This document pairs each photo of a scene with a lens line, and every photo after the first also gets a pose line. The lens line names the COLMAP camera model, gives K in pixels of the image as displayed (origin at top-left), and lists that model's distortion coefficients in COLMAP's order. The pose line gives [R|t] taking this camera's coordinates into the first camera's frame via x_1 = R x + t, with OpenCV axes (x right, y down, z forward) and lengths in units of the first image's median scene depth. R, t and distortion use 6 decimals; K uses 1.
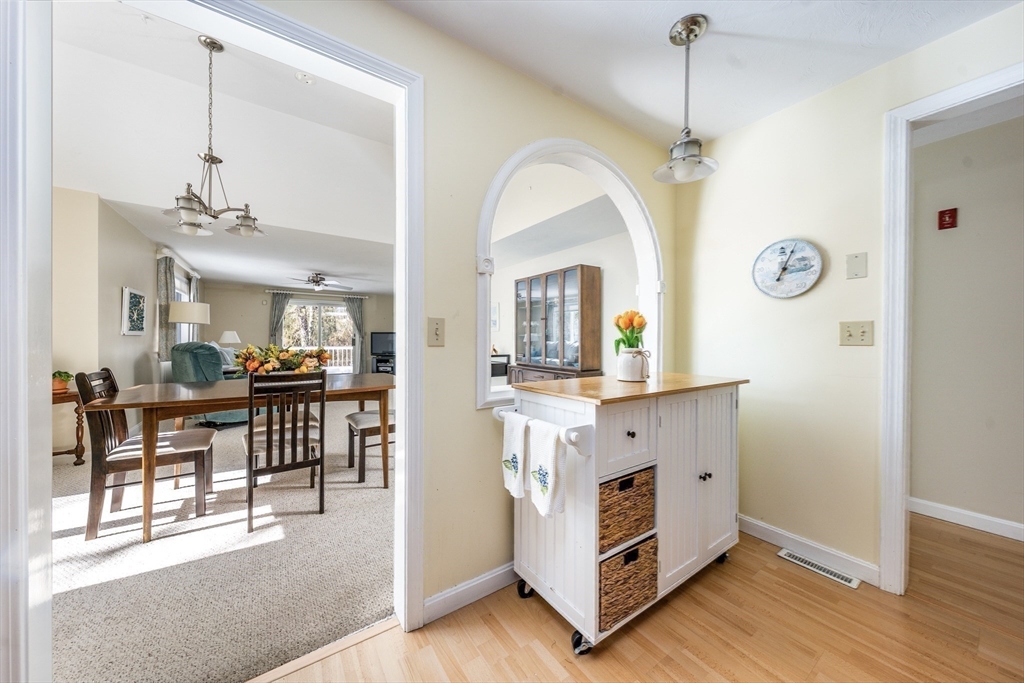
lens RADIAL K [[352.4, 0, 506.8], [0, 352.4, 343.5], [0, 0, 1]] dist [-0.000776, -0.000013]
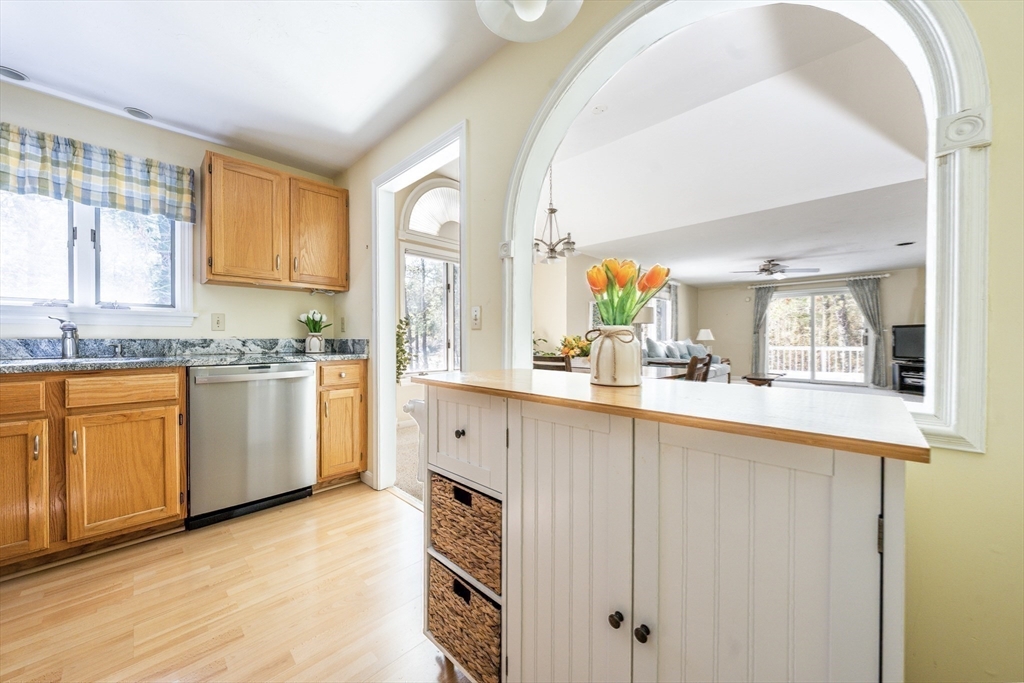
lens RADIAL K [[371.4, 0, 510.4], [0, 371.4, 340.3], [0, 0, 1]] dist [-0.000616, 0.000149]
pose [[0.195891, -0.001556, -0.980625, 0.240369], [-0.011517, 0.999926, -0.003887, 0.010660], [0.980558, 0.012055, 0.195858, 0.191559]]
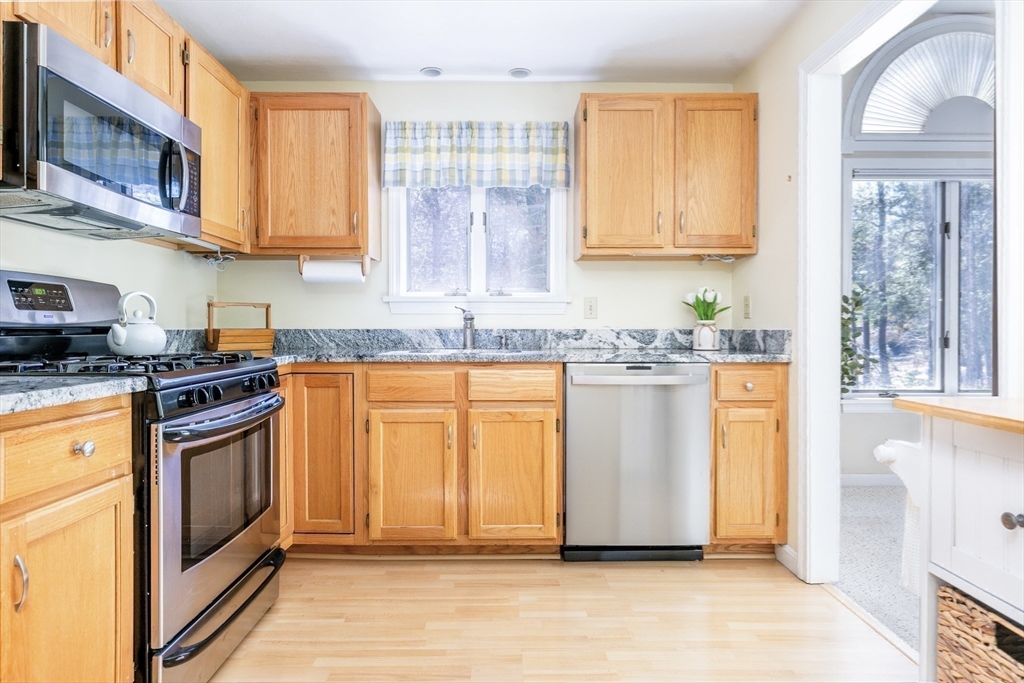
lens RADIAL K [[592.1, 0, 506.0], [0, 592.1, 336.0], [0, 0, 1]] dist [0.009504, -0.003801]
pose [[-0.558907, 0.003267, -0.829224, 0.245121], [-0.015177, 0.999784, 0.014169, 0.010974], [0.829092, 0.020504, -0.558736, 0.181855]]
